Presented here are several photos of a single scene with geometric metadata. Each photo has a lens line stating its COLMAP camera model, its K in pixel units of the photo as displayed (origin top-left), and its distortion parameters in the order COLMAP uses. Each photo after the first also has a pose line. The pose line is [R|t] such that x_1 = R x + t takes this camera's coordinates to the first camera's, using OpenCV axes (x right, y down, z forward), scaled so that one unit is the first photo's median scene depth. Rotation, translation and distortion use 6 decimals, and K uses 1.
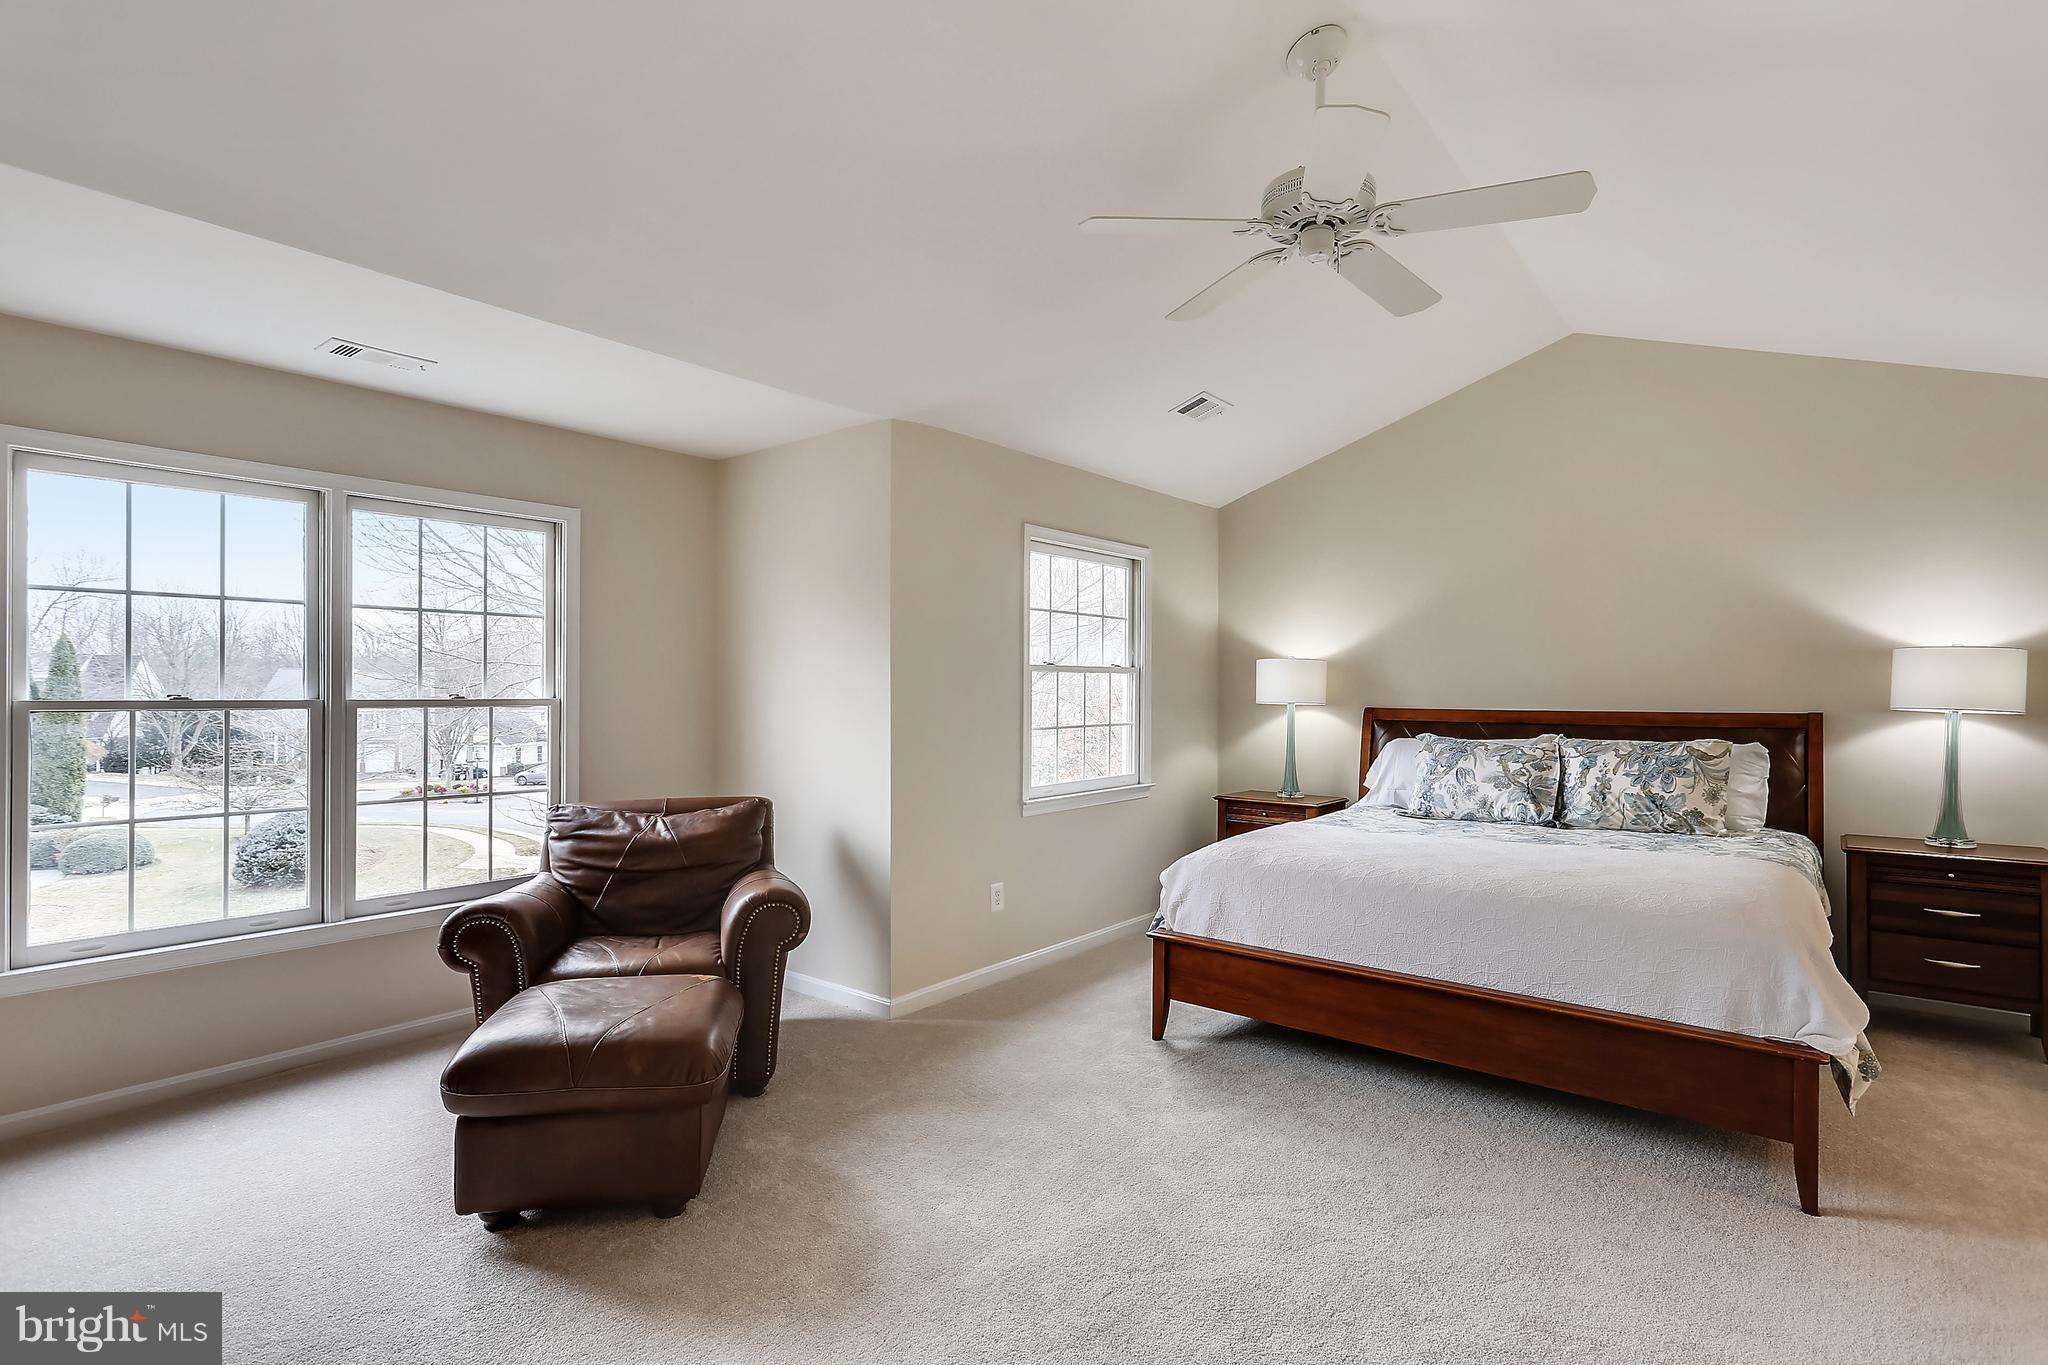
lens RADIAL K [[980.6, 0, 1024.3], [0, 980.6, 686.5], [0, 0, 1]] dist [-0.004434, -0.000834]
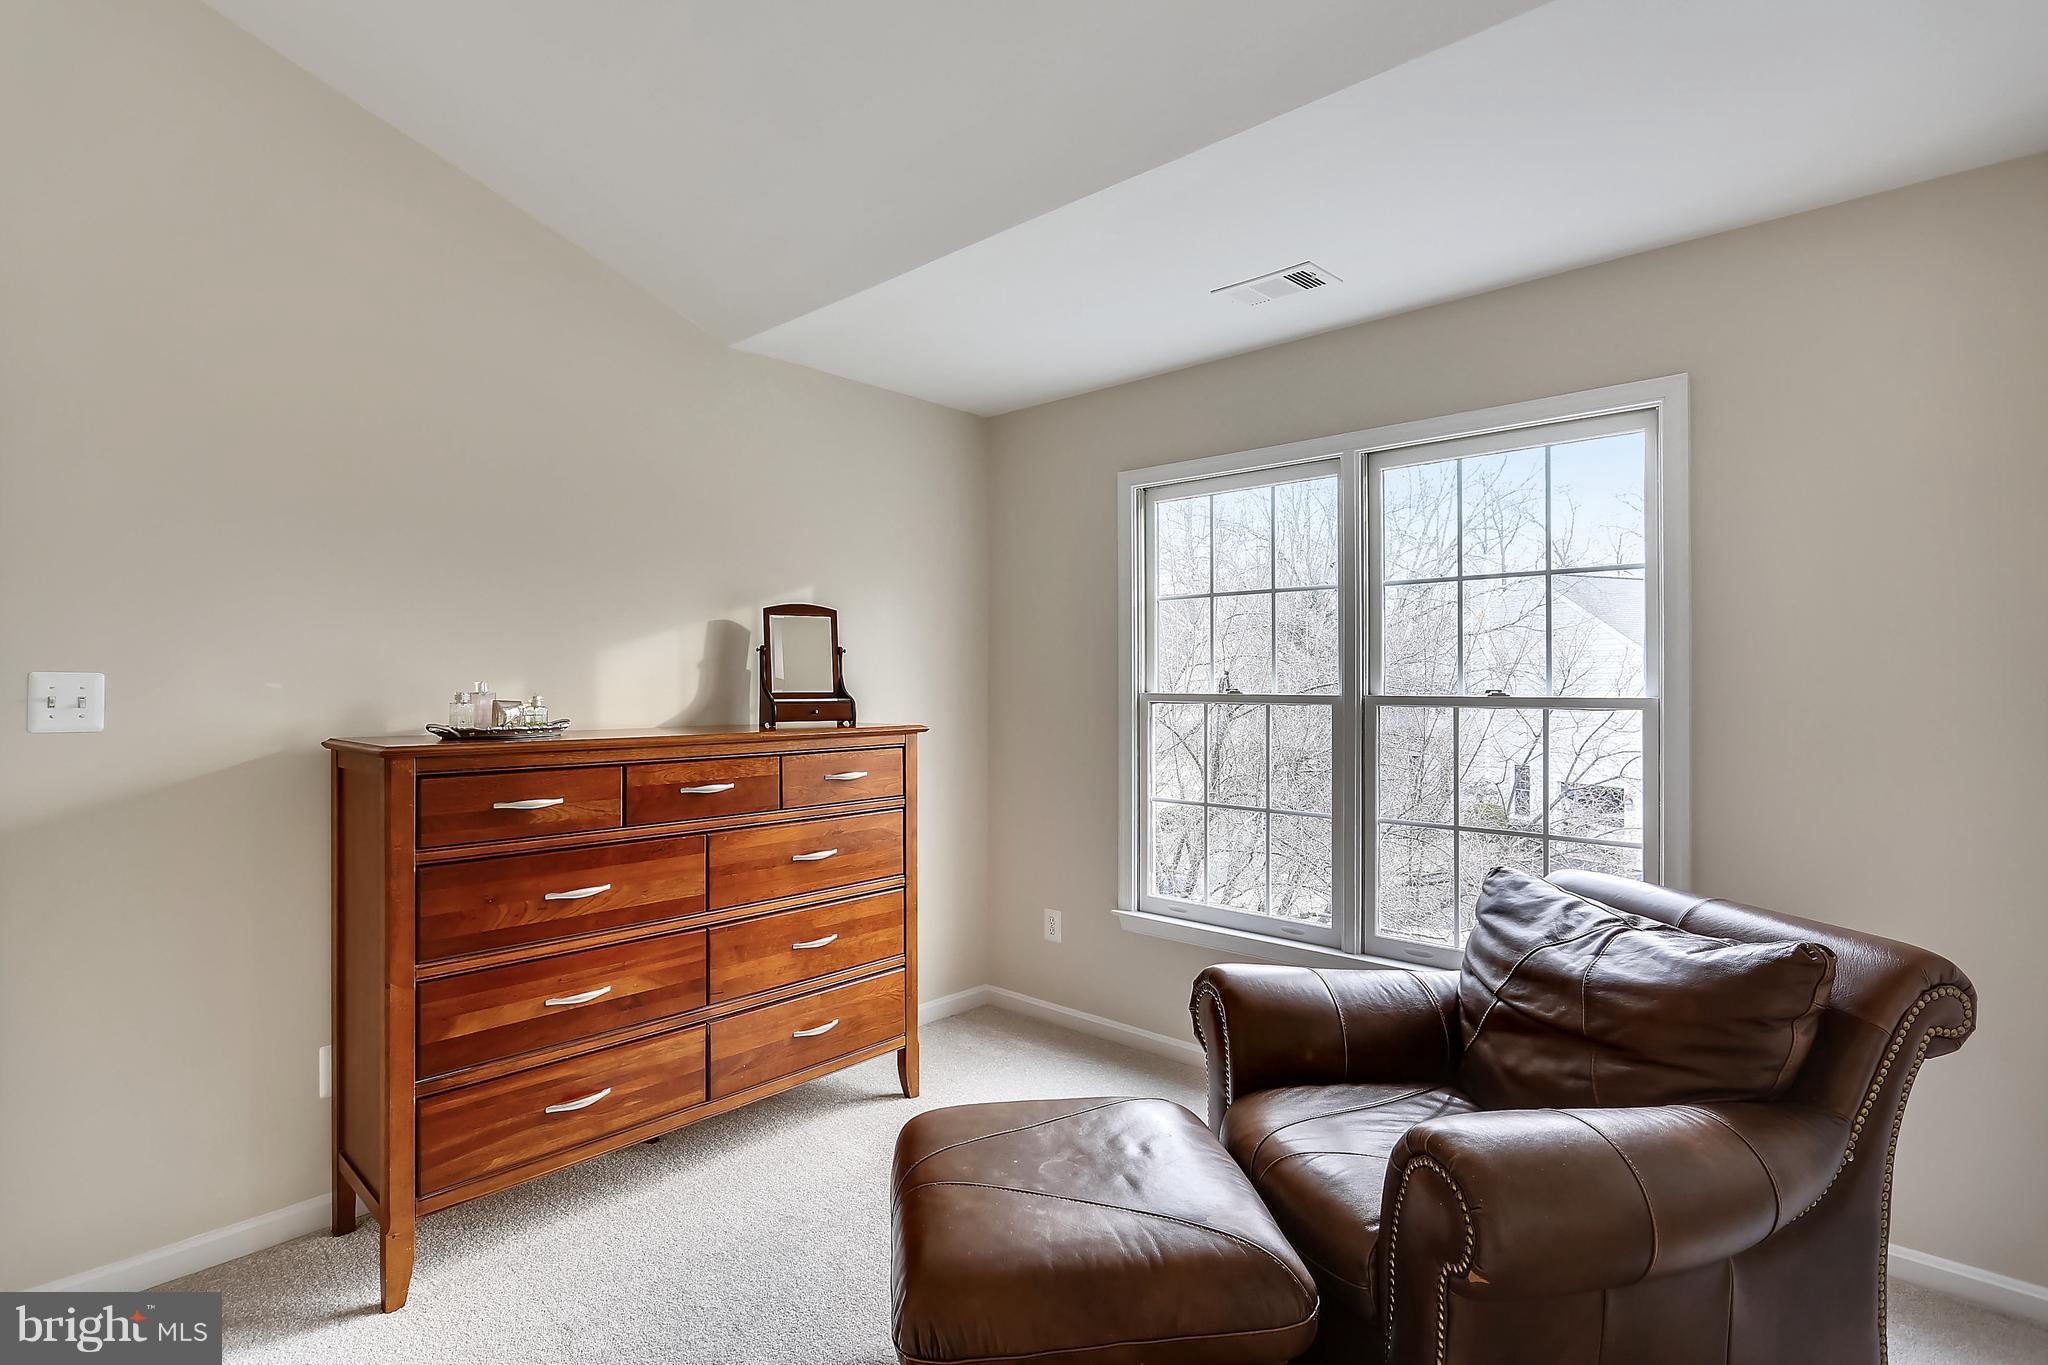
lens RADIAL K [[980.6, 0, 1024.2], [0, 980.6, 684.0], [0, 0, 1]] dist [-0.004434, -0.000834]
pose [[-0.052390, -0.003413, -0.998621, 0.164715], [0.001968, 0.999992, -0.003521, 0.005542], [0.998625, -0.002150, -0.052383, 0.732356]]
